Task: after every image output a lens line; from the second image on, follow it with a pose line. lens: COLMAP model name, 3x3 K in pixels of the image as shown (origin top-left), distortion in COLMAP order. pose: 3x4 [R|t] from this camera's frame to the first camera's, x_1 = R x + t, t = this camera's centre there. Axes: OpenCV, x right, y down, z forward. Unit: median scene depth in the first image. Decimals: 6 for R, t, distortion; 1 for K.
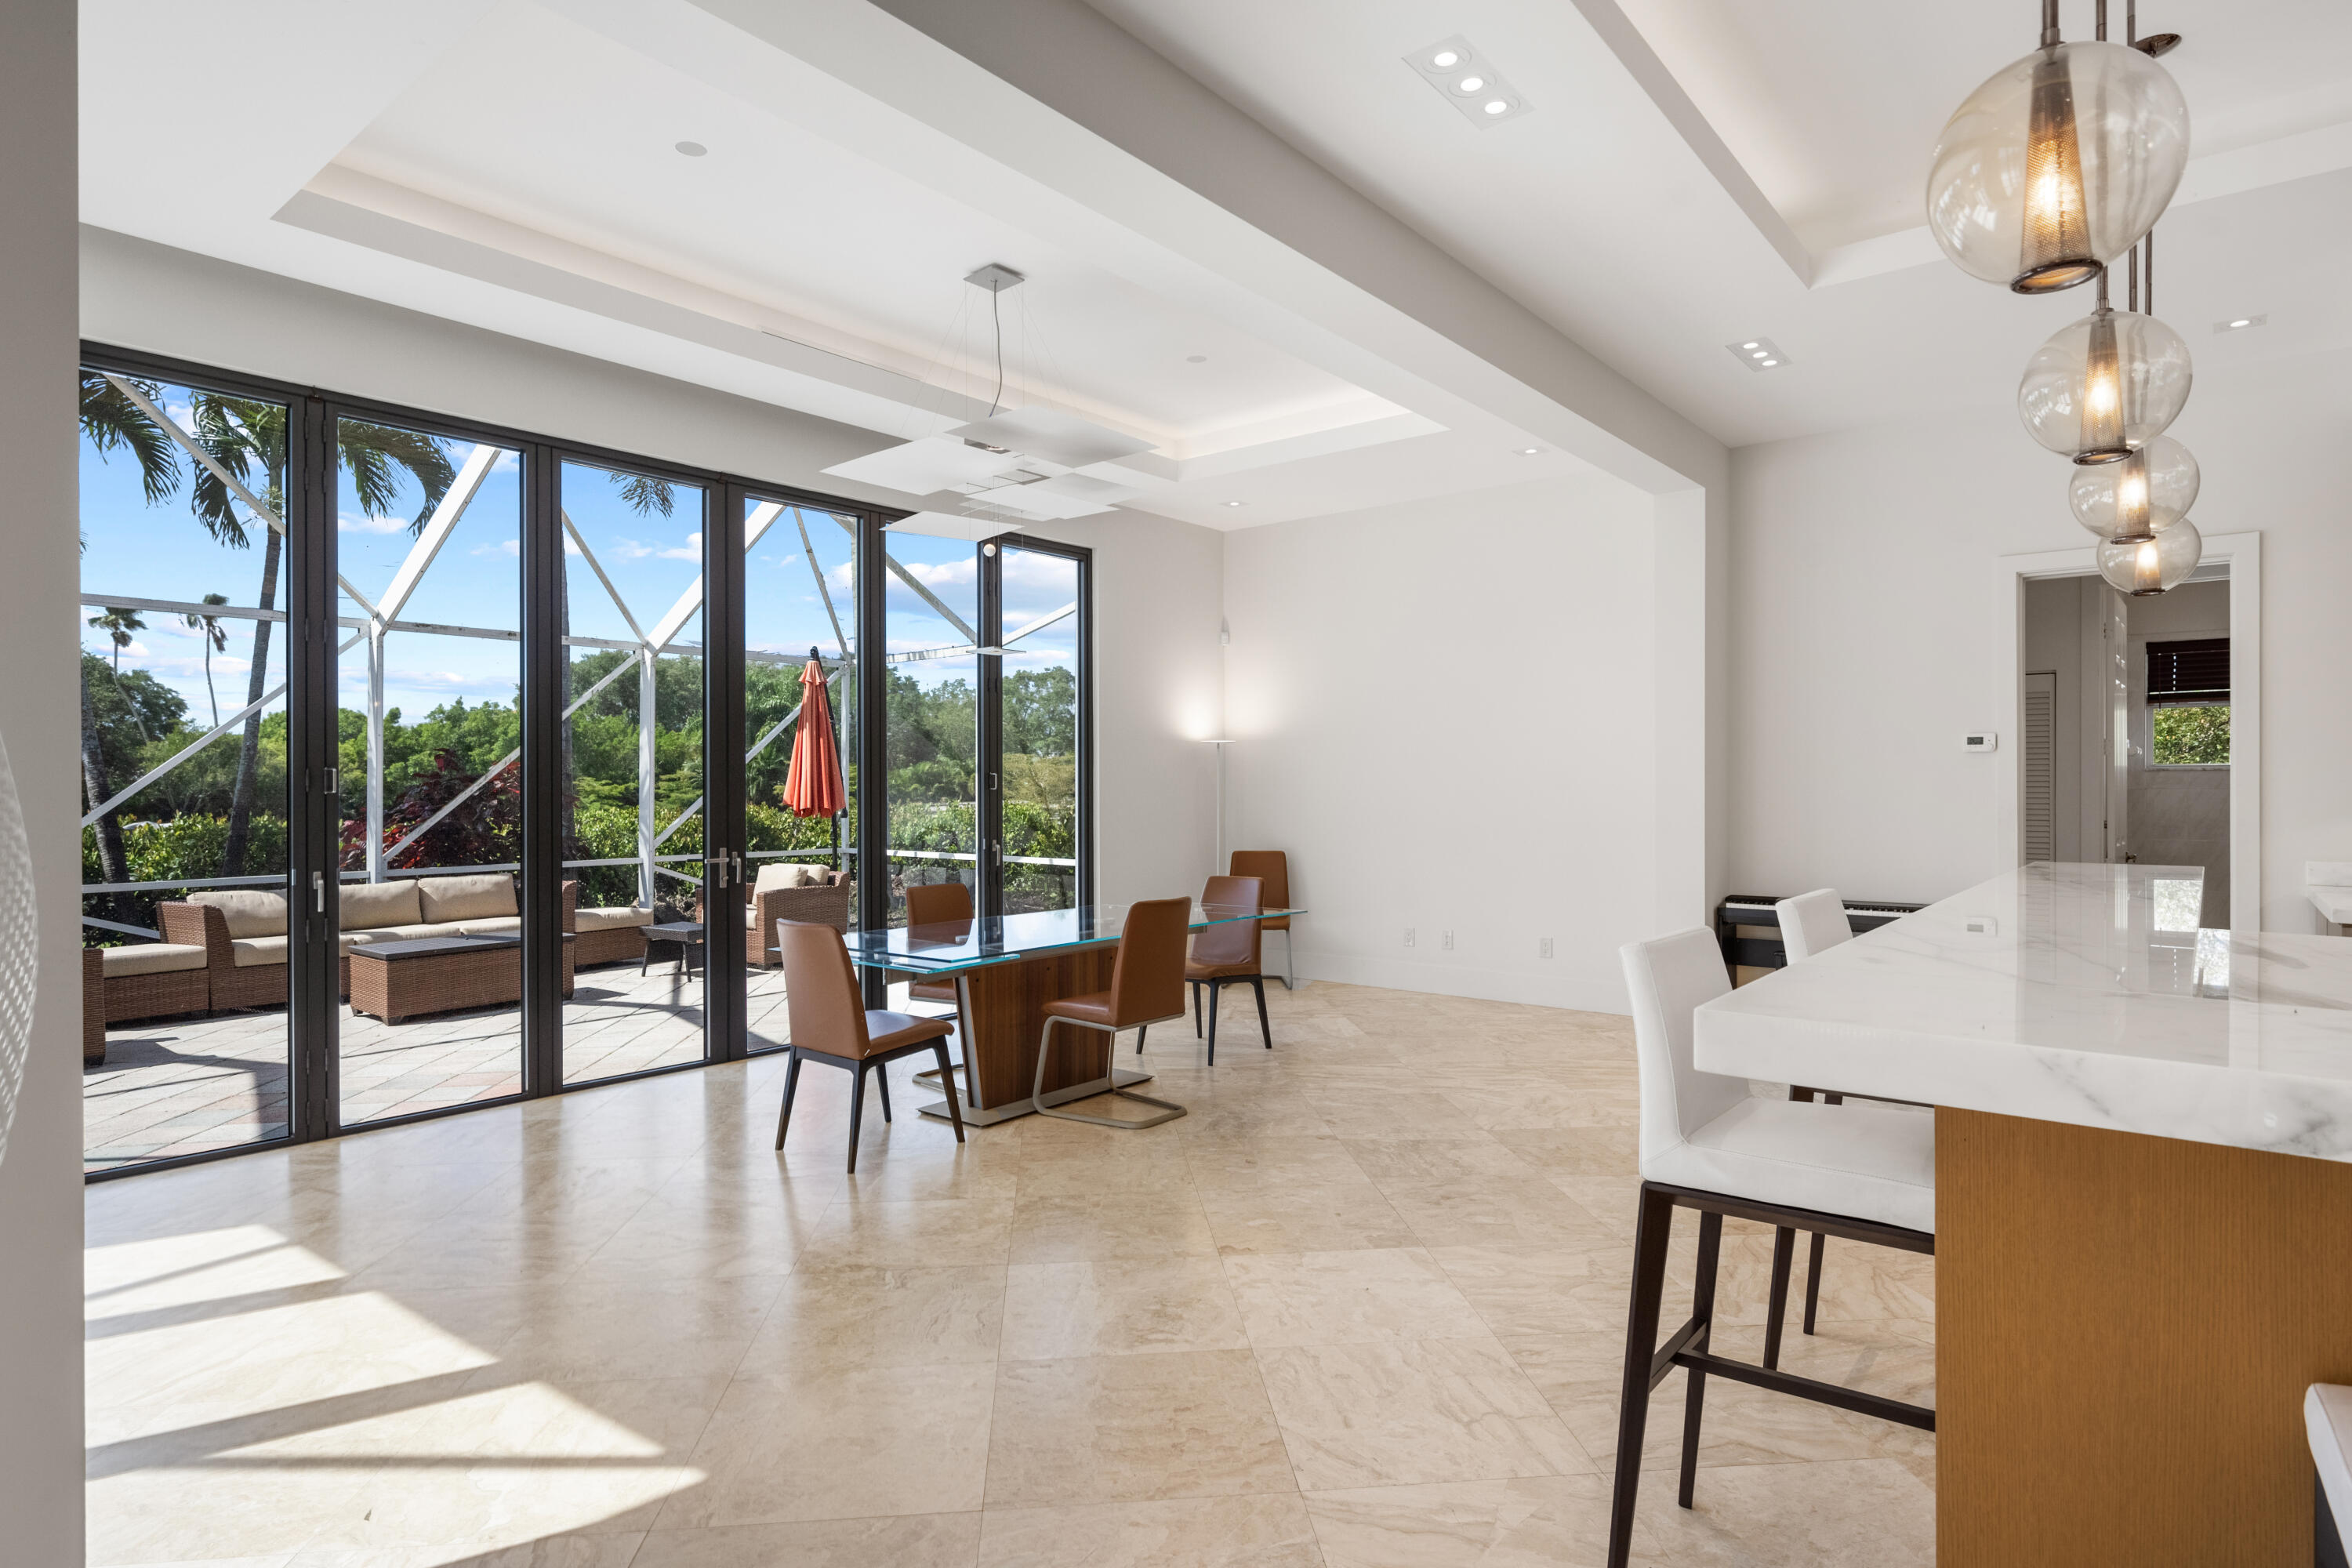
lens RADIAL K [[1247.7, 0, 1176.0], [0, 1247.7, 784.0], [0, 0, 1]] dist [-0.004855, -0.000434]
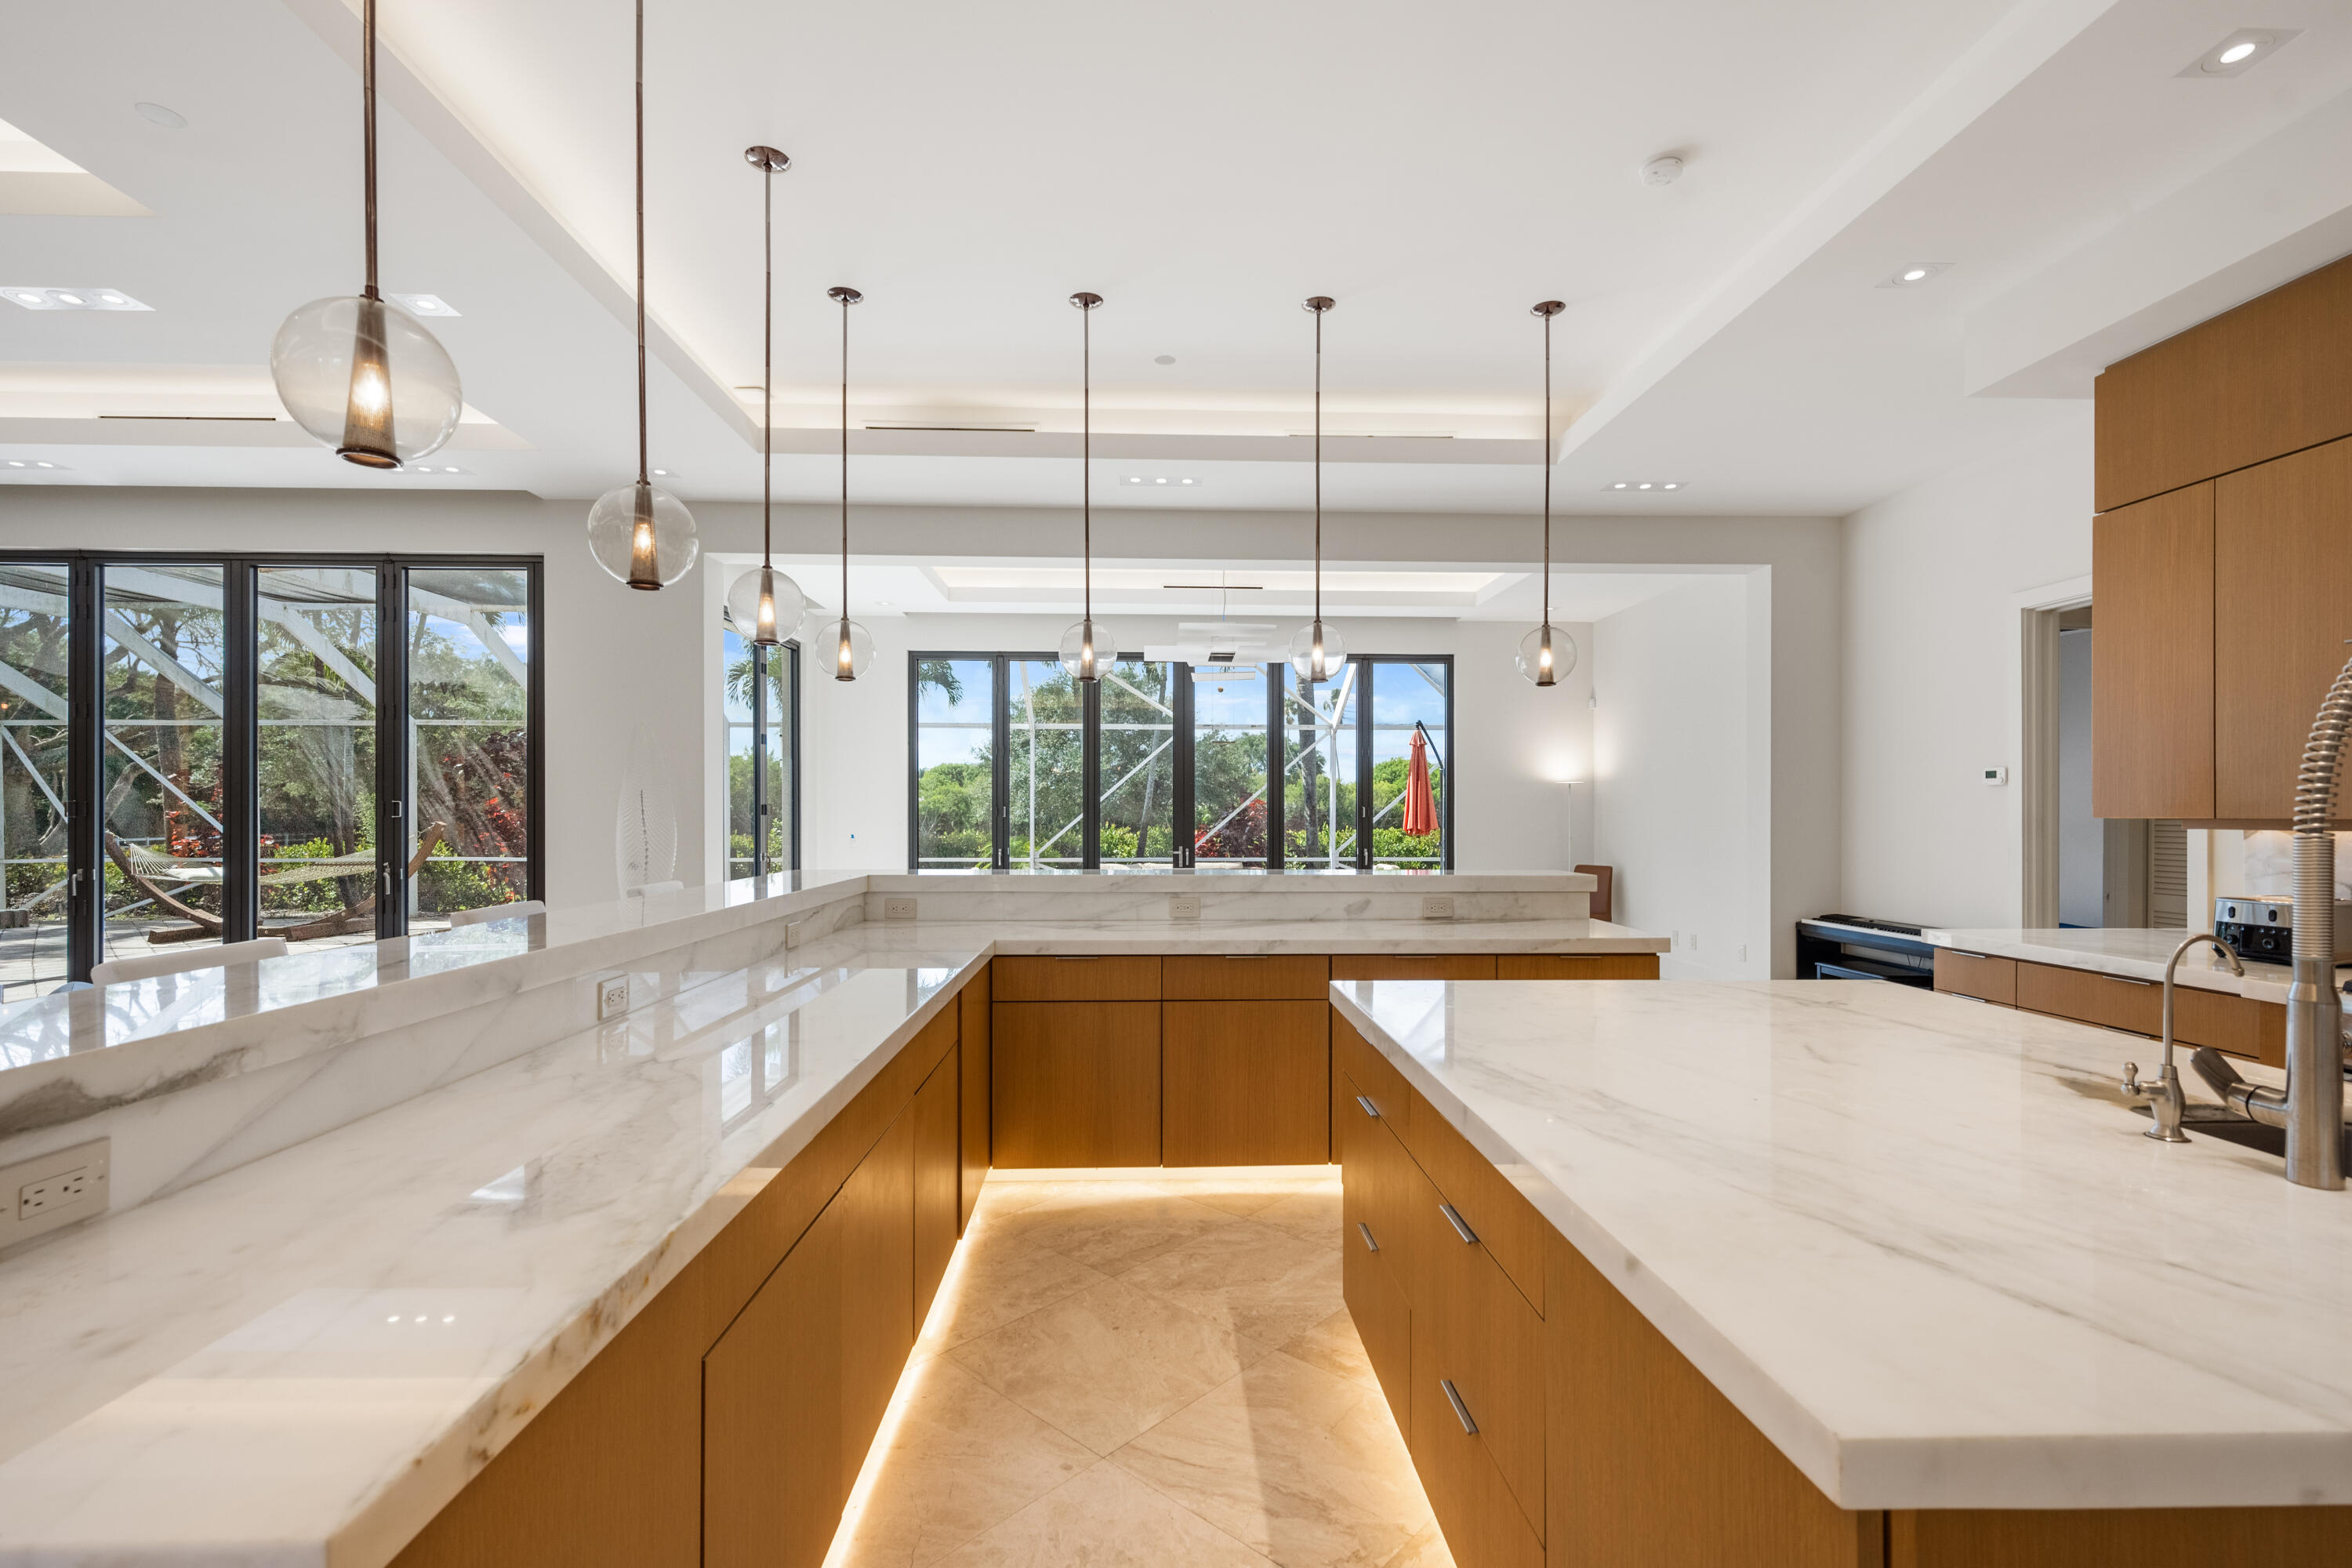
lens RADIAL K [[1034.4, 0, 1175.8], [0, 1034.4, 809.9], [0, 0, 1]] dist [-0.001304, -0.000564]
pose [[0.663884, 0.001687, -0.747834, 0.782678], [-0.003399, 0.999994, -0.000762, -0.004344], [0.747828, 0.003048, 0.663885, -0.068190]]
